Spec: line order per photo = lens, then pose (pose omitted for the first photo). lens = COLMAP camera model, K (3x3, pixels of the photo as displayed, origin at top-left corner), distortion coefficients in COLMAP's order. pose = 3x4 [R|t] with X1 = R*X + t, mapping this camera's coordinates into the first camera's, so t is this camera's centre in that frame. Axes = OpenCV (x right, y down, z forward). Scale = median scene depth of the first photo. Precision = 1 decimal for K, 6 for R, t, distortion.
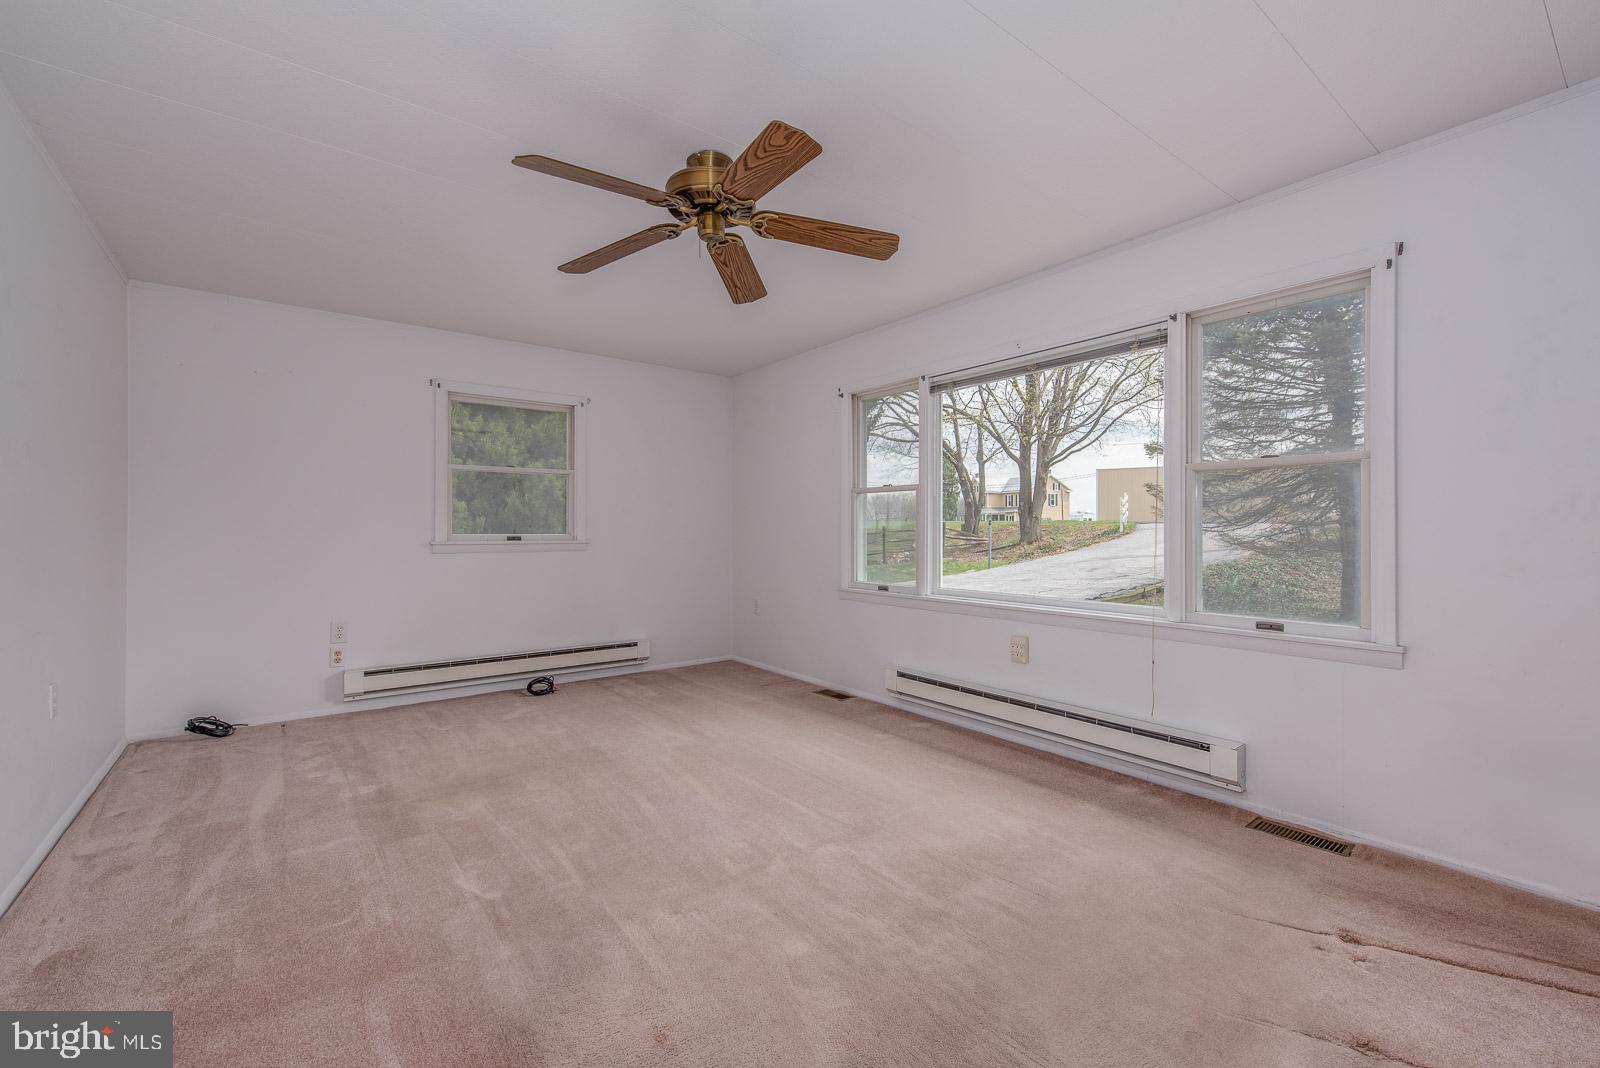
lens RADIAL K [[675.7, 0, 815.0], [0, 675.7, 523.2], [0, 0, 1]] dist [0.007256, -0.001799]
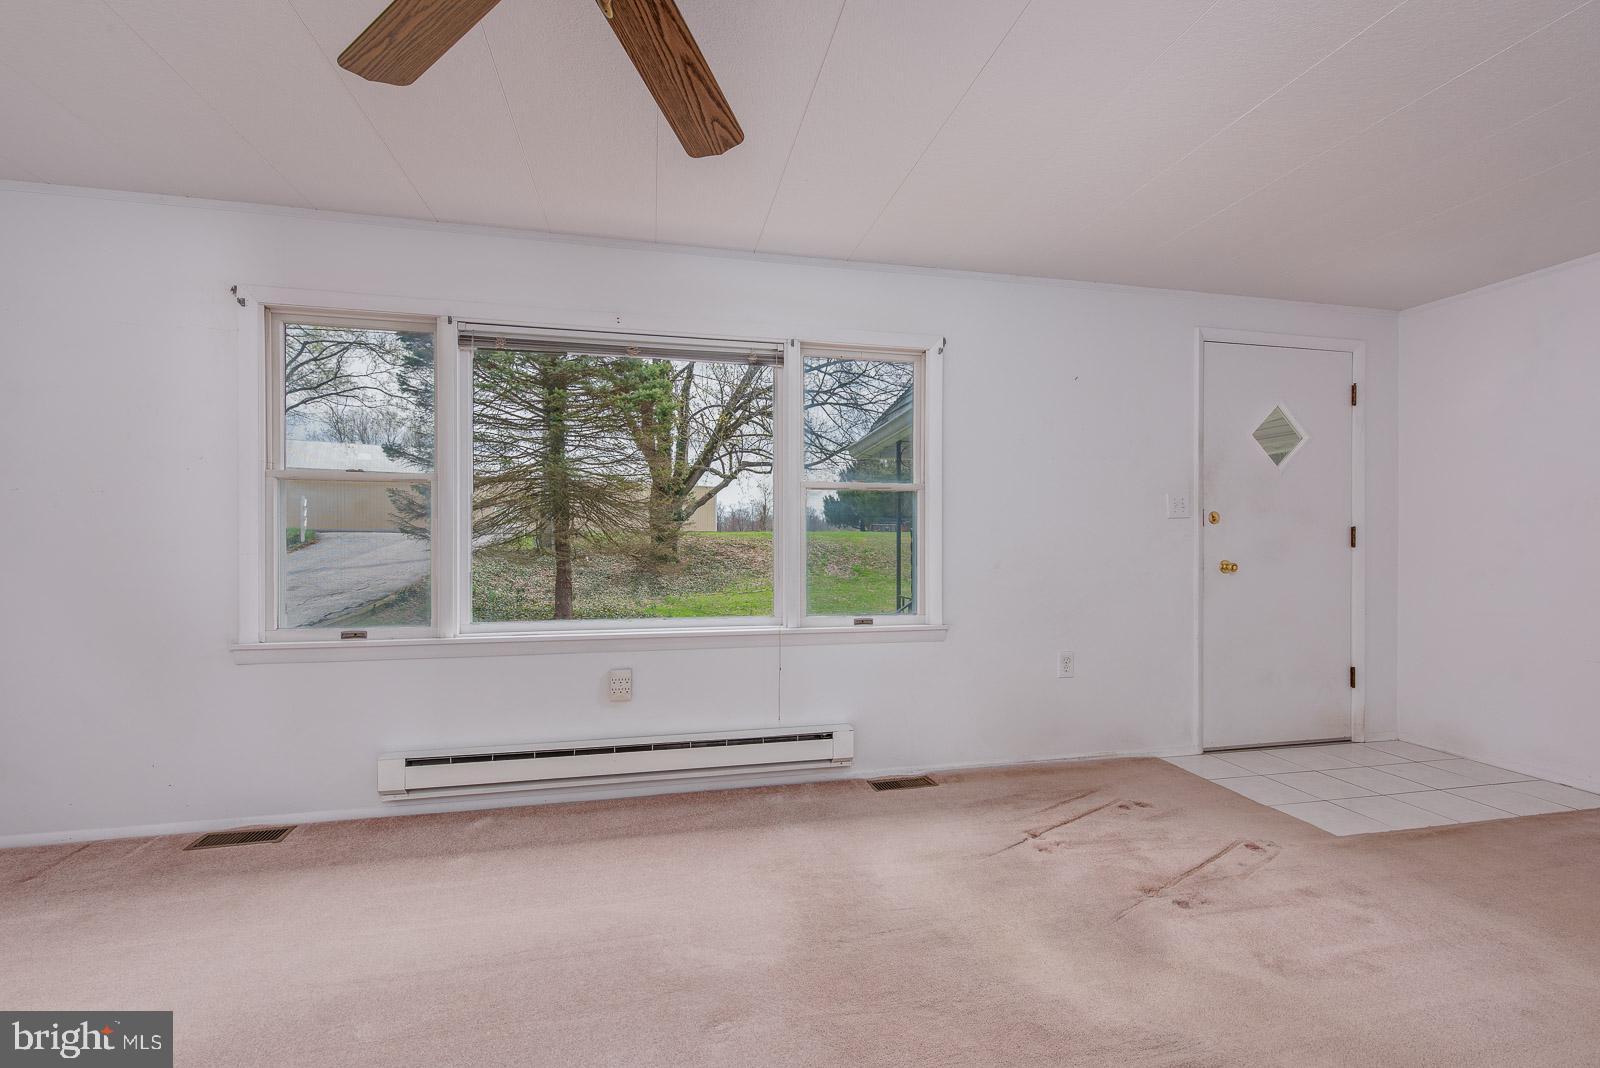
lens RADIAL K [[675.7, 0, 804.4], [0, 675.7, 542.6], [0, 0, 1]] dist [0.007256, -0.001799]
pose [[0.427885, -0.002477, 0.903830, -0.356437], [-0.011467, 0.999901, 0.008169, 0.001054], [-0.903761, -0.013860, 0.427814, 0.441771]]
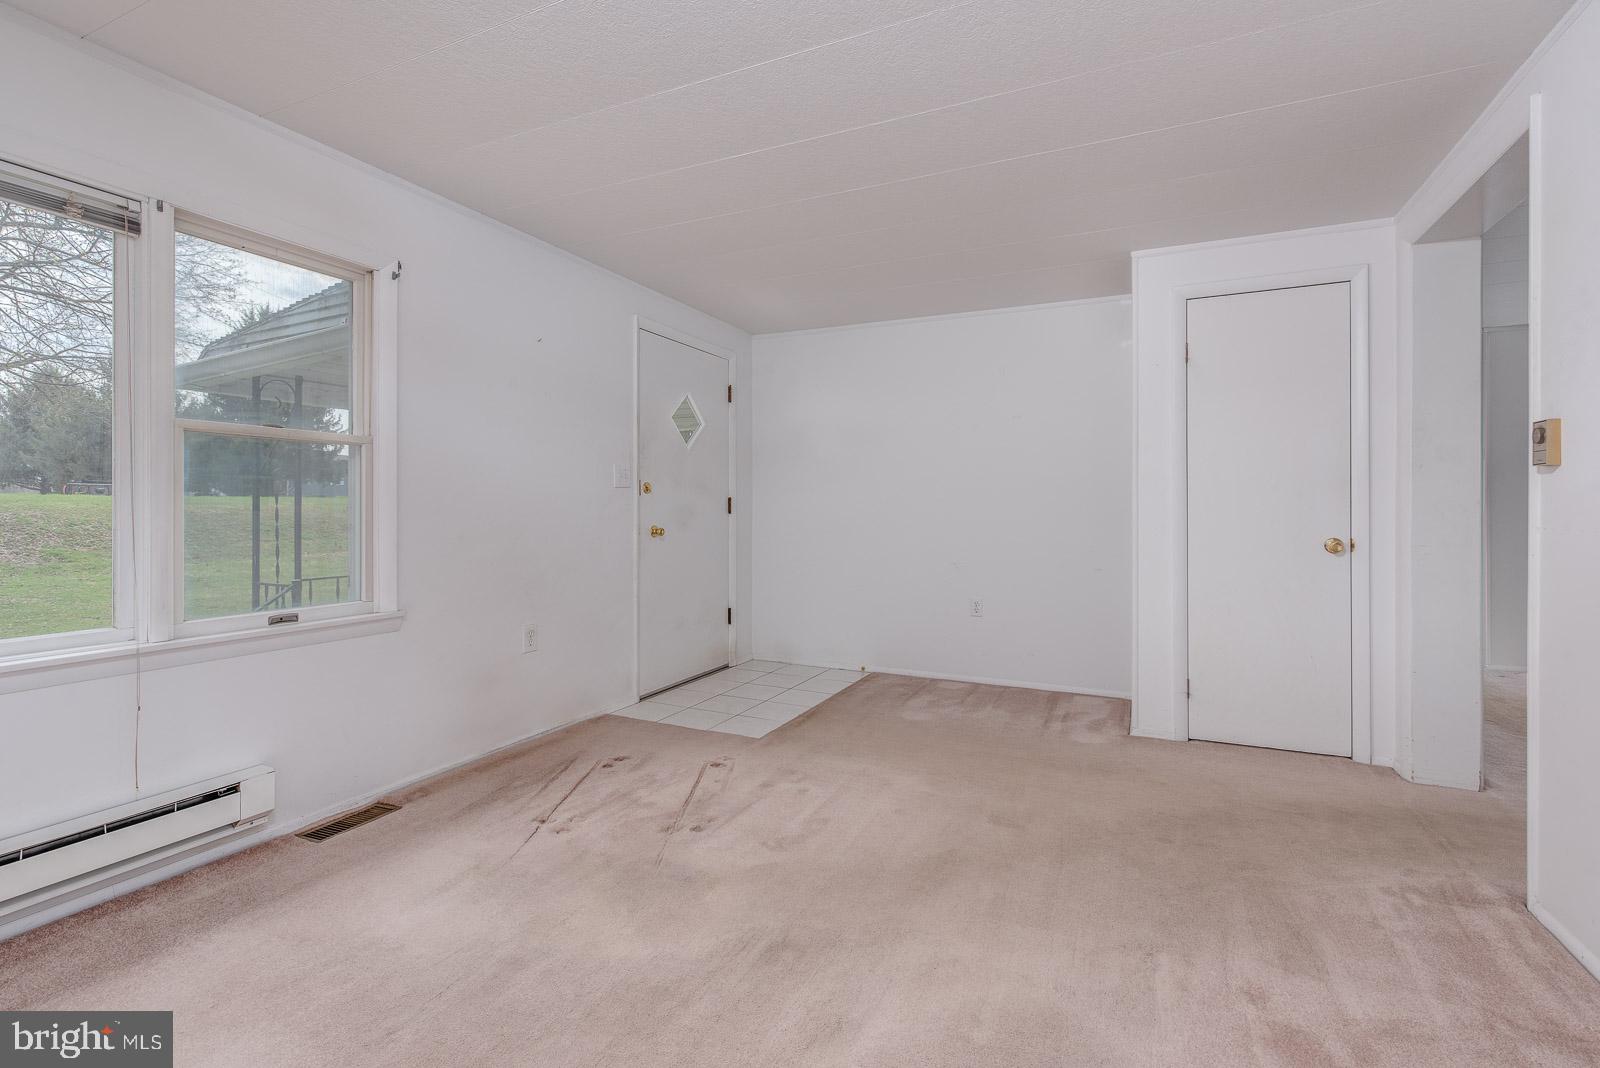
lens RADIAL K [[706.2, 0, 816.9], [0, 706.2, 506.7], [0, 0, 1]] dist [0.003851, -0.001408]
pose [[-0.455283, 0.001885, 0.890345, -0.358327], [-0.012321, 0.999889, -0.008417, 0.003088], [-0.890262, -0.014802, -0.455209, 0.611125]]
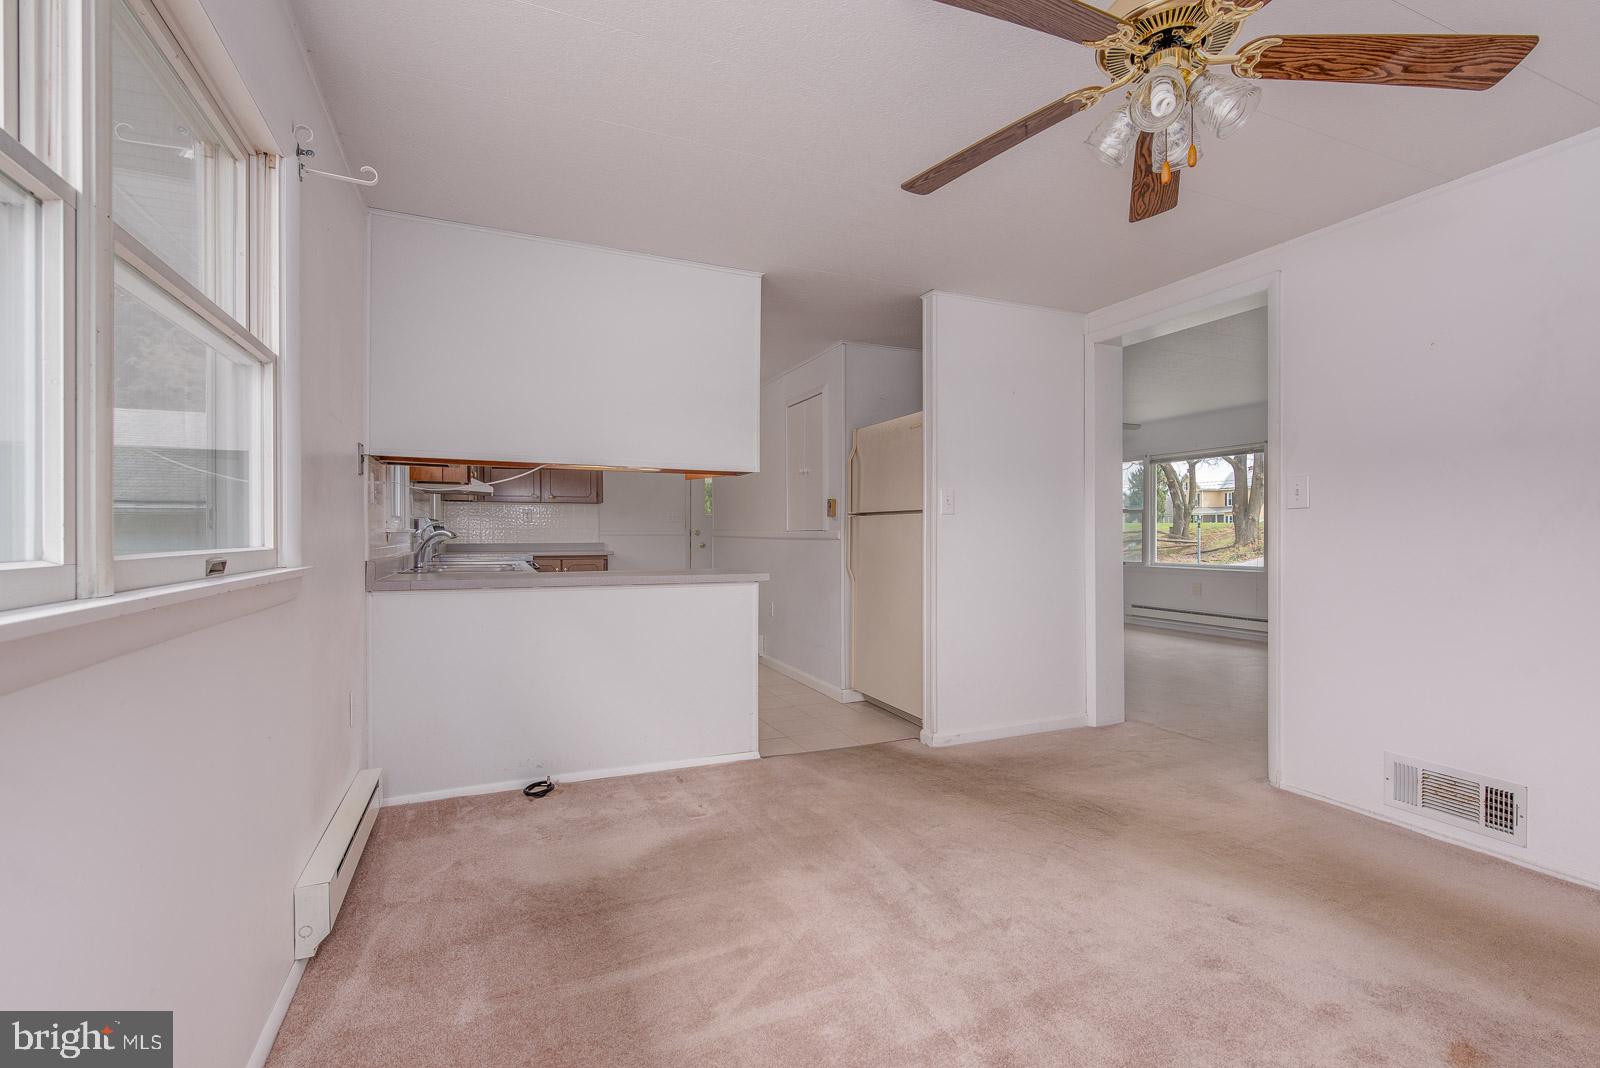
lens RADIAL K [[722.3, 0, 803.5], [0, 722.3, 532.4], [0, 0, 1]] dist [0.003914, 0.000026]
pose [[0.967541, -0.006449, -0.252632, -0.322990], [0.008306, 0.999946, 0.006284, -0.012699], [0.252577, -0.008179, 0.967542, -1.528754]]
